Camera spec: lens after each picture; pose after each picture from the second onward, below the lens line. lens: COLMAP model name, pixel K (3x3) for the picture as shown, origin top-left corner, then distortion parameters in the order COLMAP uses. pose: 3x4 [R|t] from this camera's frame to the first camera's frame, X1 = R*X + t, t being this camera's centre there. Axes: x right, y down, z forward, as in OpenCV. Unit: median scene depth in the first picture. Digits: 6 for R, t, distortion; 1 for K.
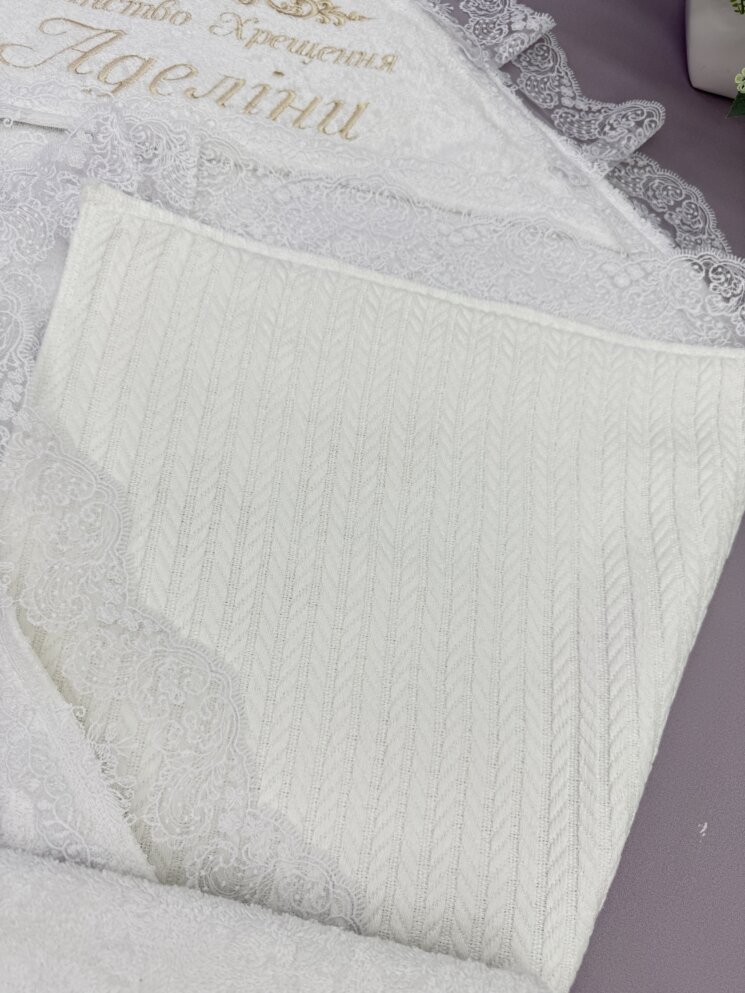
lens RADIAL K [[719.1, 0, 367.2], [0, 719.1, 497.2], [0, 0, 1]] dist [-0.034197, -0.001801]
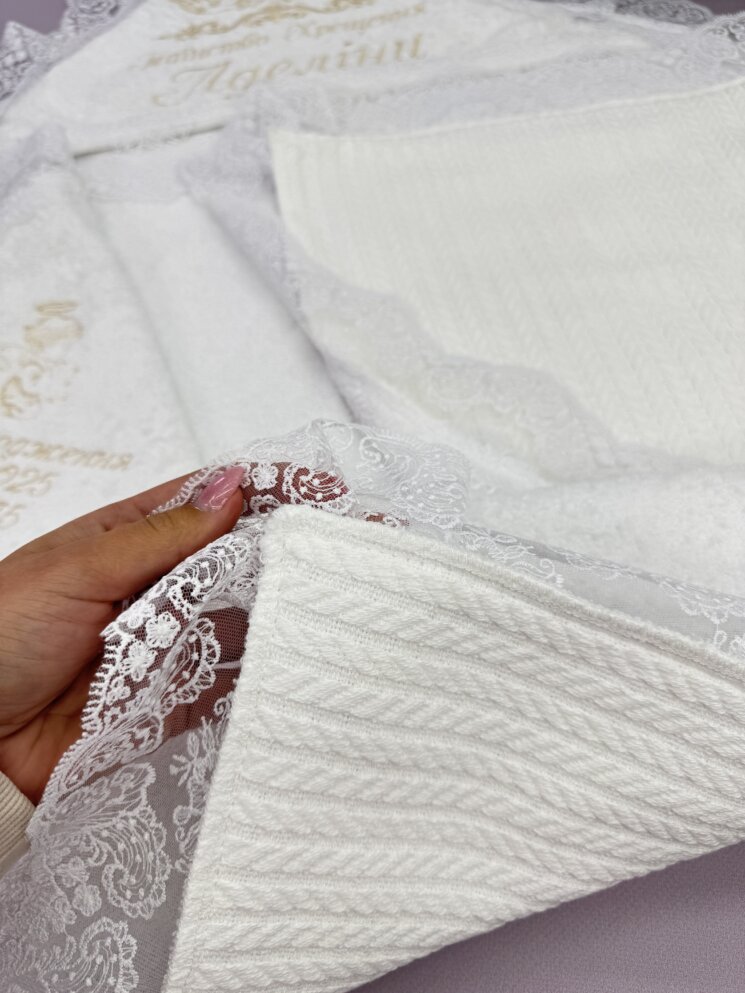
lens RADIAL K [[719.1, 0, 367.2], [0, 719.1, 497.2], [0, 0, 1]] dist [-0.034197, -0.001801]
pose [[0.917428, -0.395578, -0.042938, -0.364468], [0.383105, 0.907308, -0.173271, 0.388840], [0.107500, 0.142514, 0.983938, -0.147603]]
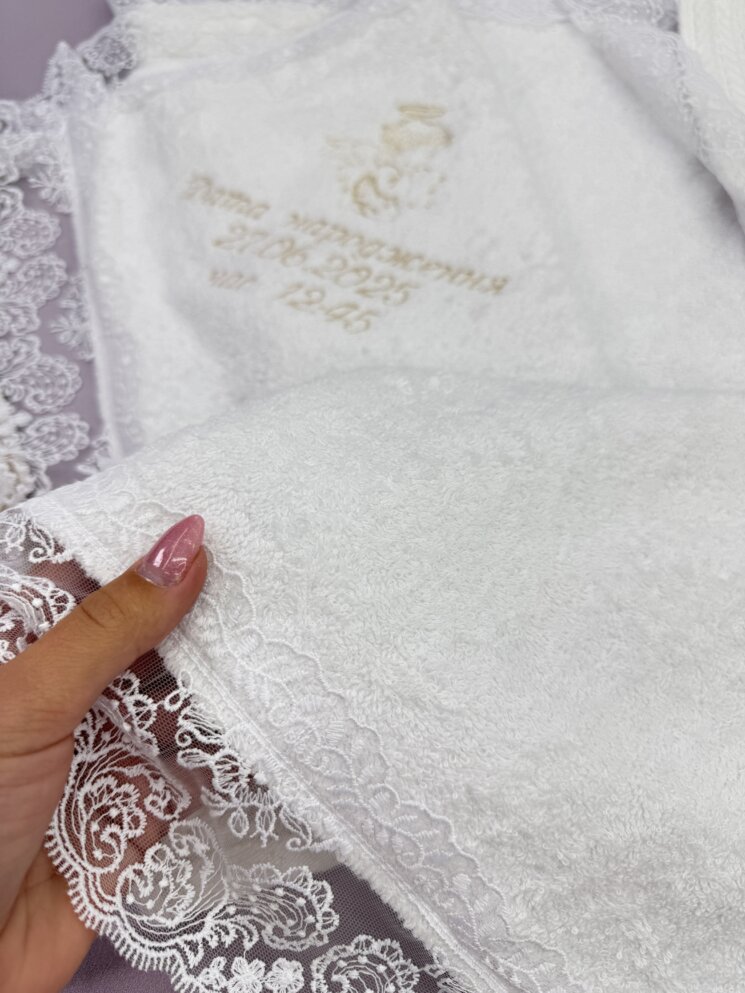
lens RADIAL K [[719.1, 0, 367.2], [0, 719.1, 497.2], [0, 0, 1]] dist [-0.034197, -0.001801]
pose [[0.964470, -0.180479, -0.192939, -0.669565], [0.150662, 0.975634, -0.159497, 0.394519], [0.217023, 0.124761, 0.968161, -0.047447]]
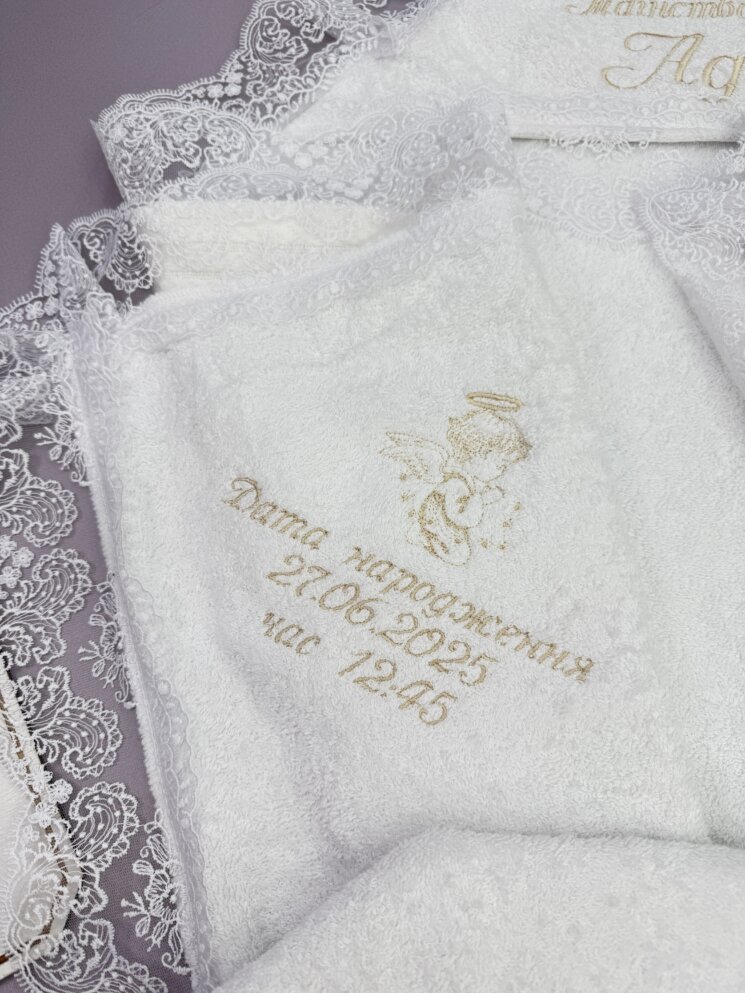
lens RADIAL K [[702.6, 0, 372.5], [0, 702.6, 496.5], [0, 0, 1]] dist [0.084781, -0.199649]
pose [[0.979924, -0.135214, -0.146514, -0.716212], [0.136468, 0.990643, -0.001501, -0.084613], [0.145346, -0.018523, 0.989207, -0.035532]]
